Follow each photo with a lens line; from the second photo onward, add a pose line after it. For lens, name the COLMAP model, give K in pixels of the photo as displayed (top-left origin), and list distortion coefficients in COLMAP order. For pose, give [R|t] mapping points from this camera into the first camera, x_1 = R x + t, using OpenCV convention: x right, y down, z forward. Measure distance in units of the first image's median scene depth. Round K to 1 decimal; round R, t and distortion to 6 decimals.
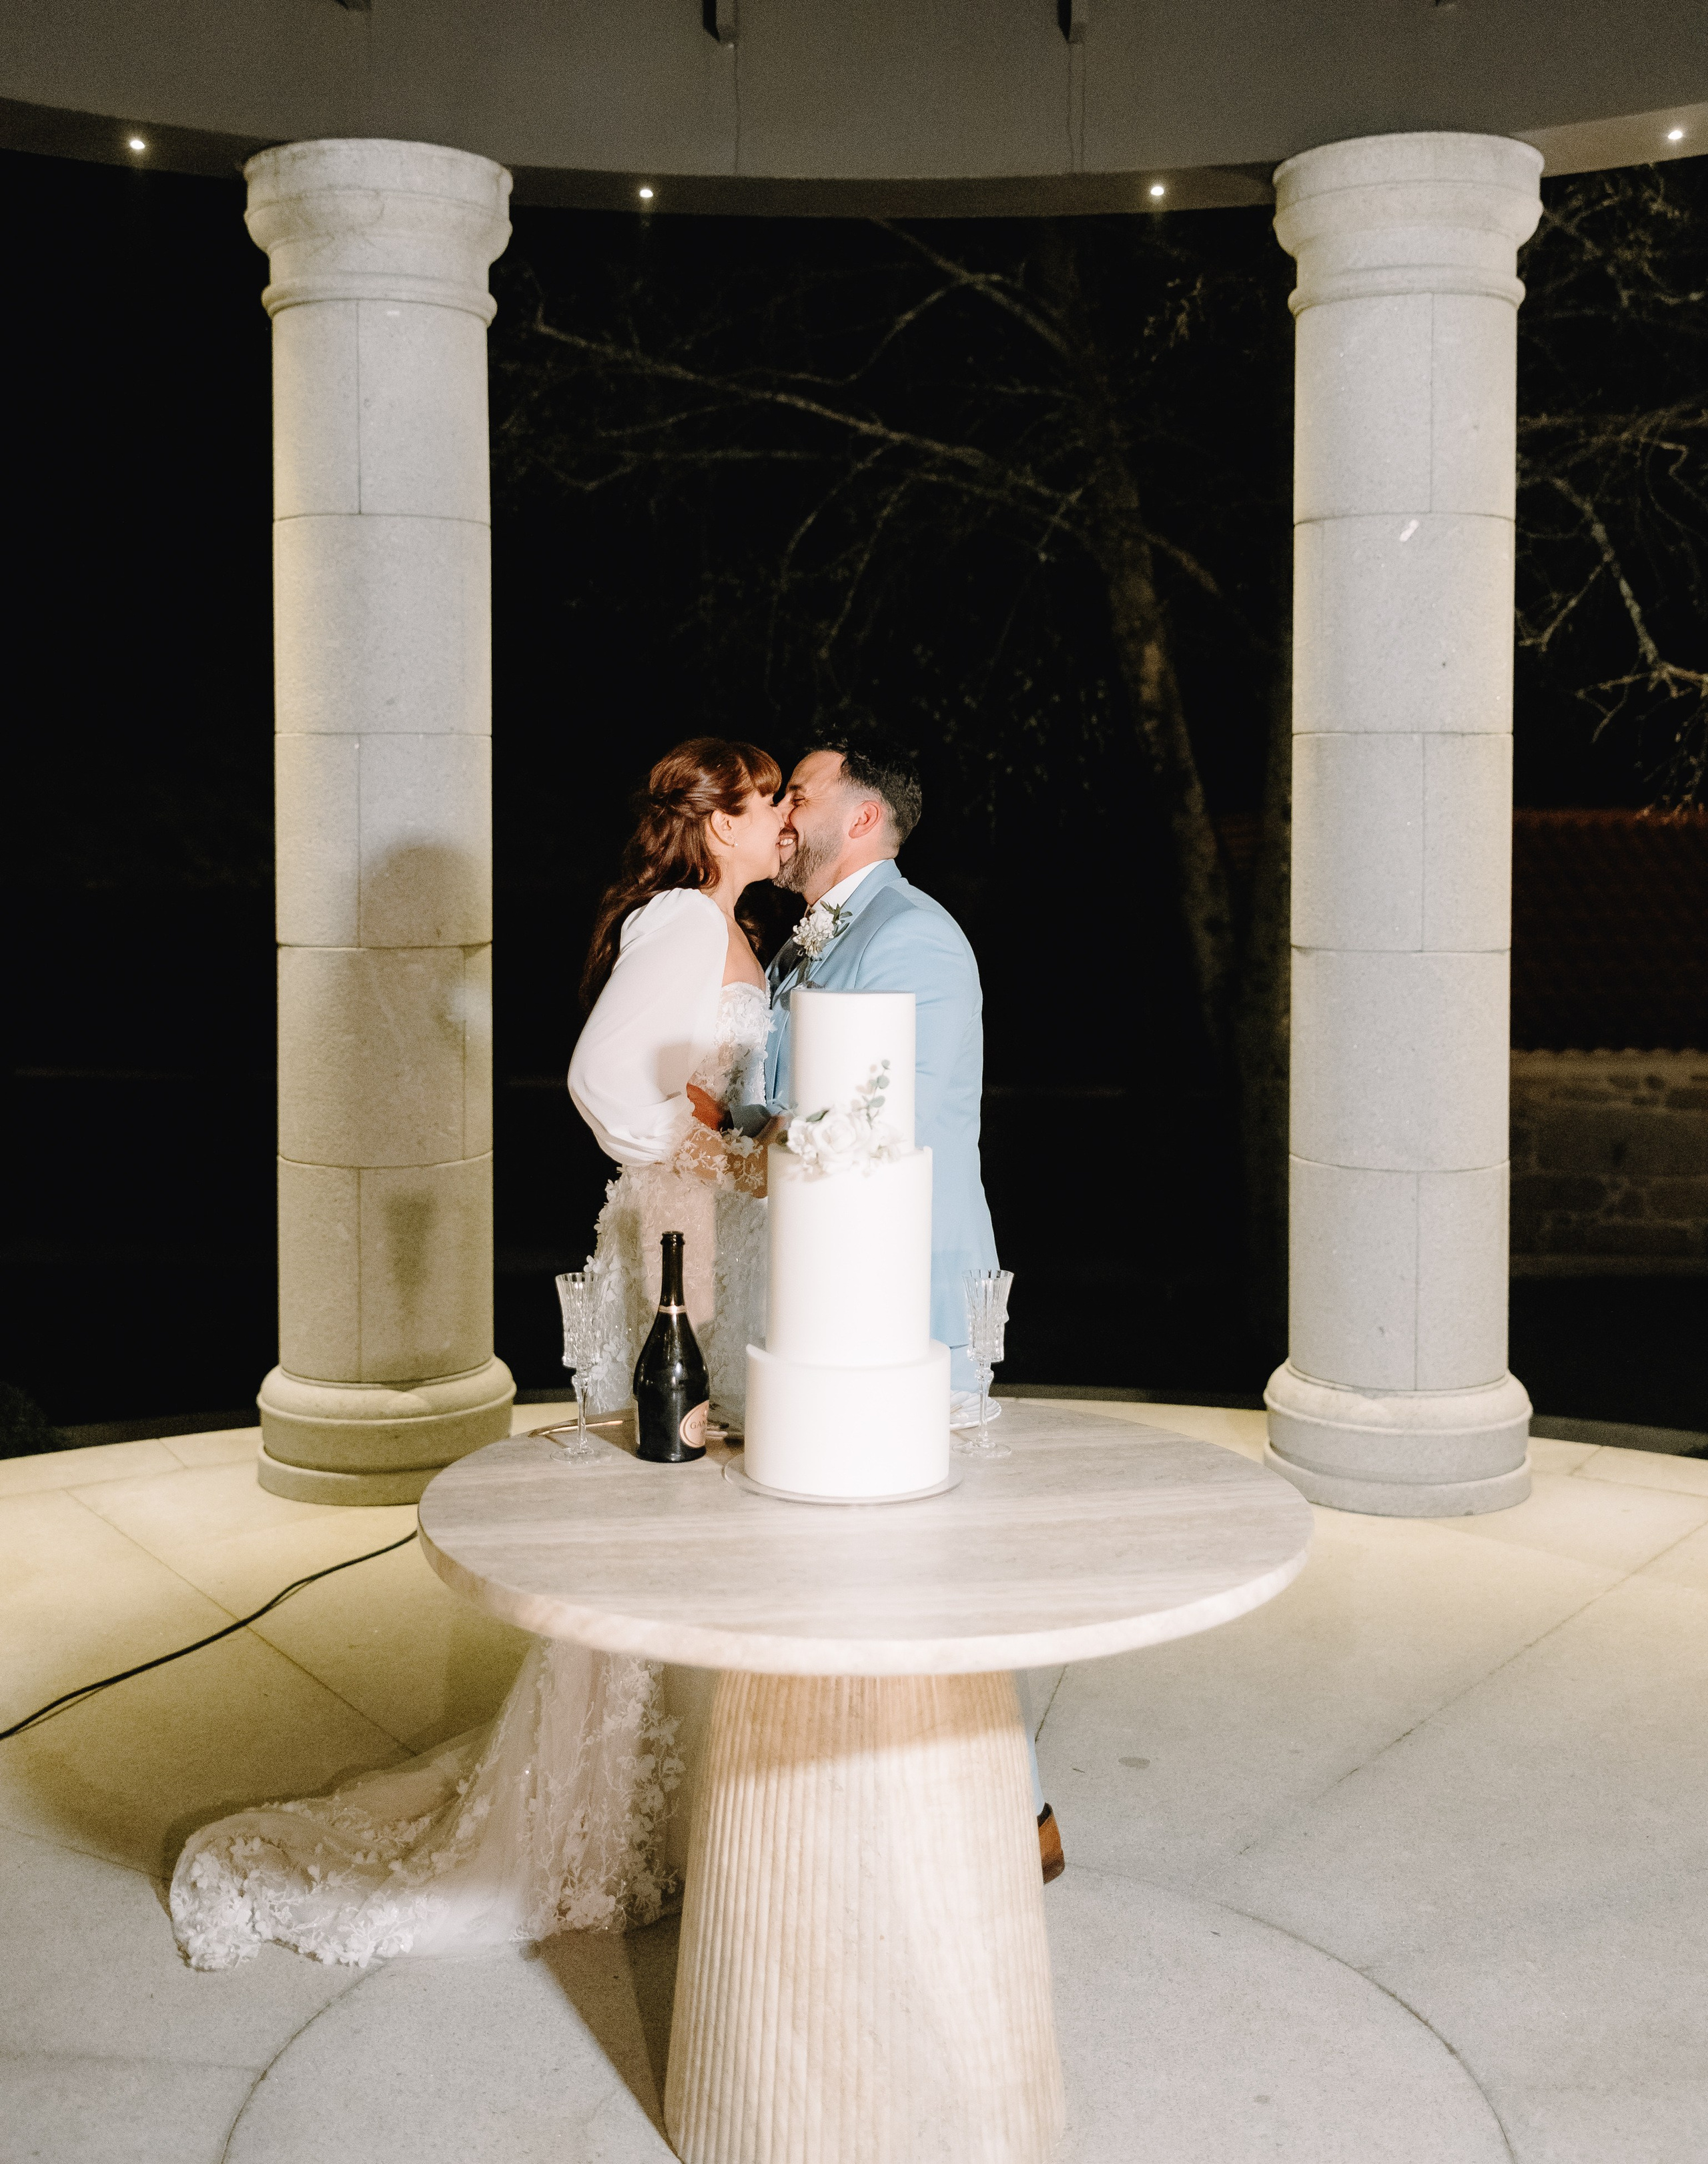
lens RADIAL K [[2432.3, 0, 841.9], [0, 2432.3, 924.6], [0, 0, 1]] dist [0.015553, 0.000000]
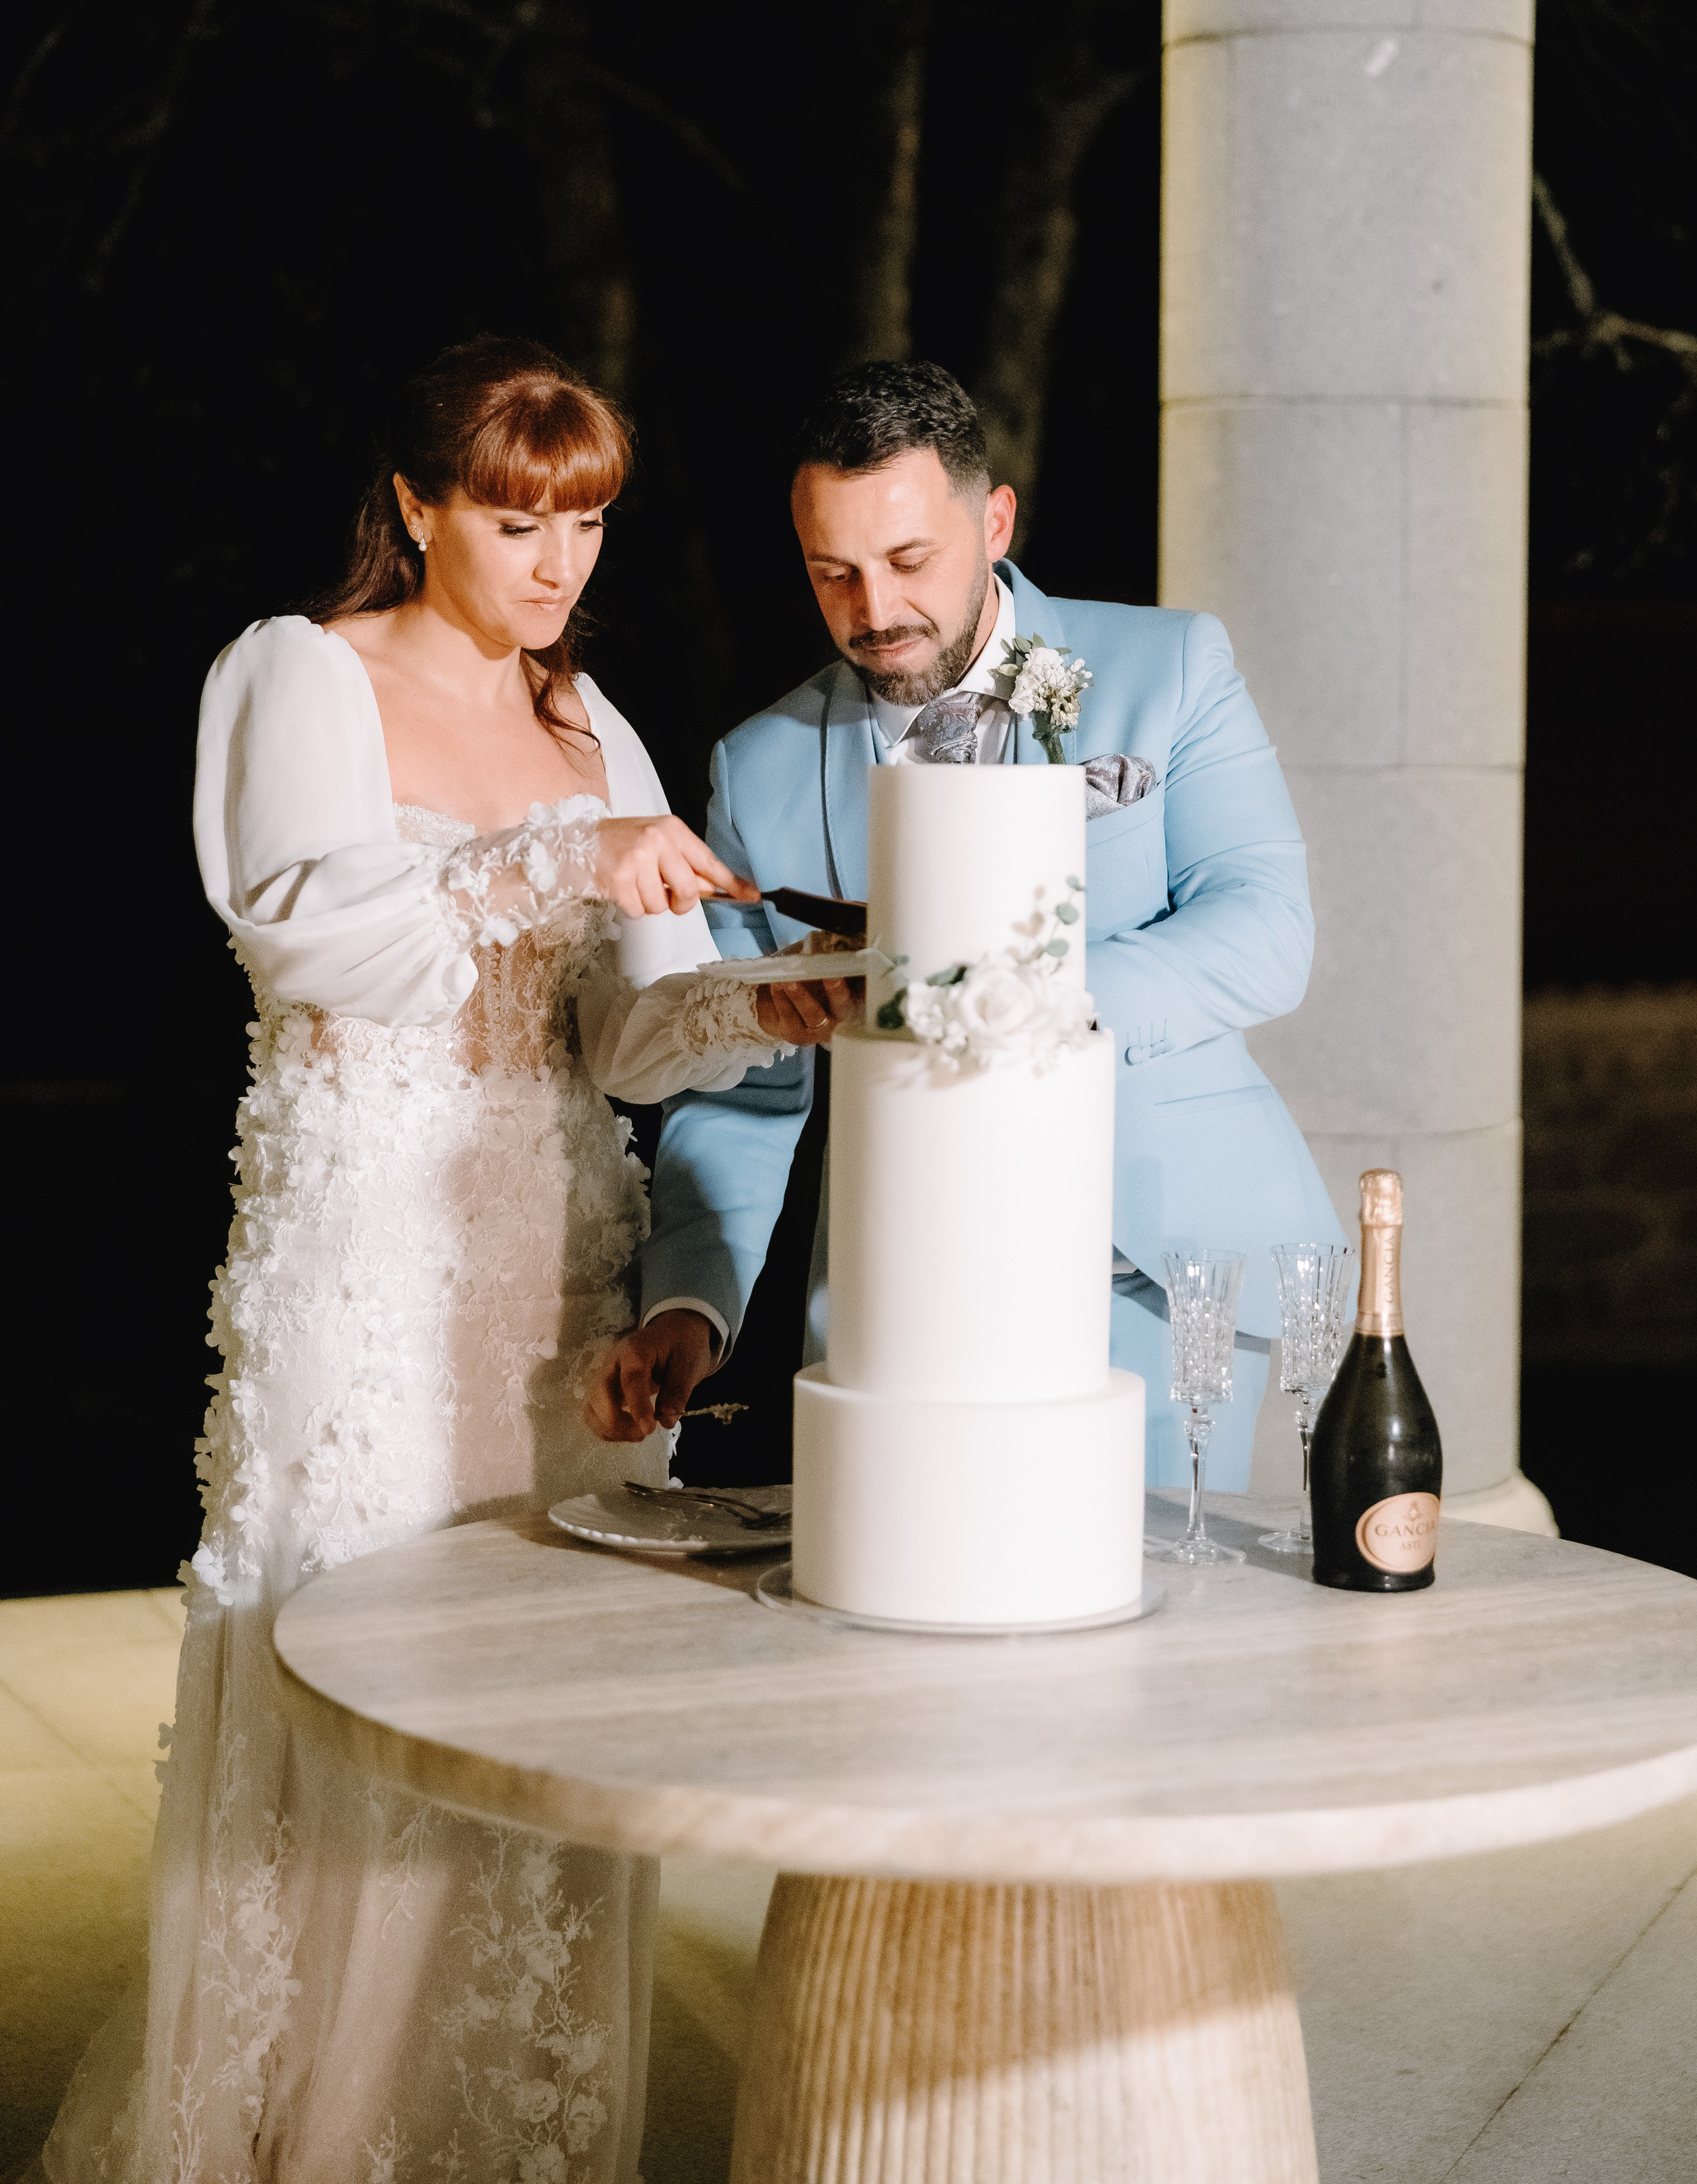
lens RADIAL K [[4318.2, 0, 805.7], [0, 4318.2, 938.0], [0, 0, 1]] dist [0.045587, 0.000000]
pose [[0.972592, -0.016236, 0.231952, -0.149102], [0.009953, 0.999552, 0.028231, 0.020913], [-0.232307, -0.025148, 0.972317, 0.001537]]
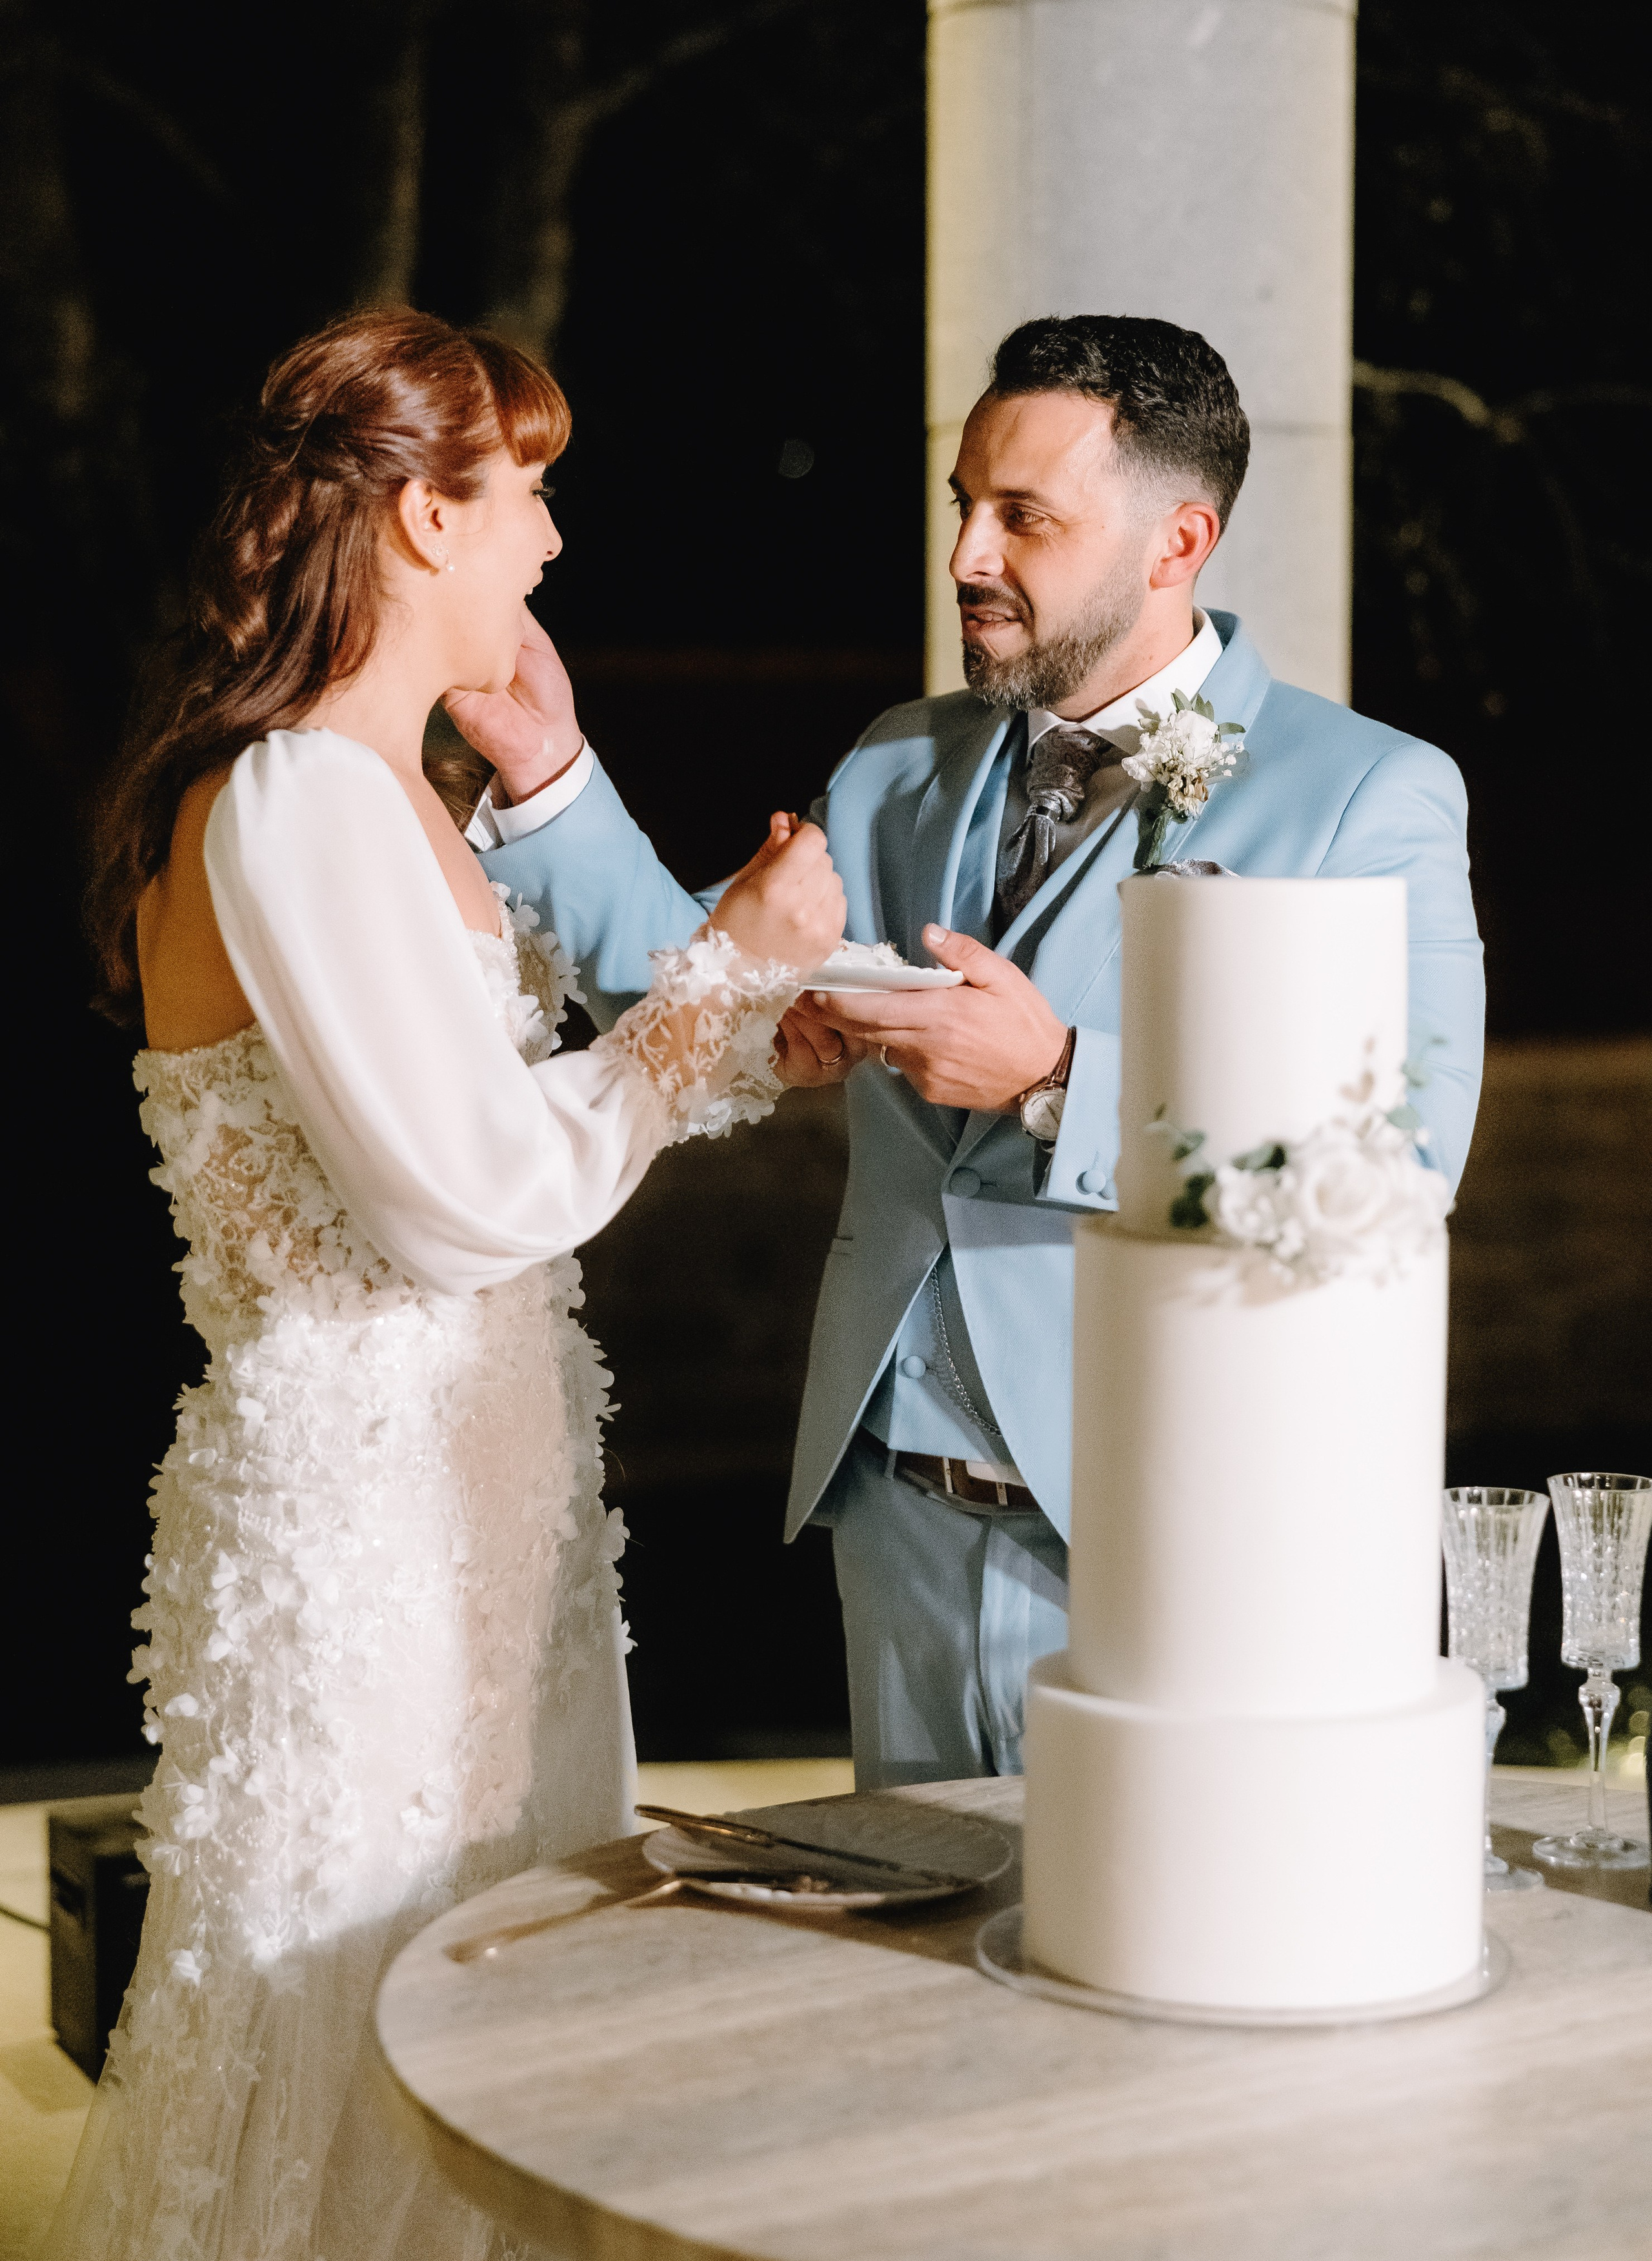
lens RADIAL K [[4454.7, 0, 807.8], [0, 4454.7, 1116.3], [0, 0, 1]] dist [0.072381, 0.000000]
pose [[0.923860, -0.037367, 0.380902, -0.207706], [0.017462, 0.998301, 0.055582, 0.012886], [-0.382332, -0.044698, 0.922943, 0.149625]]
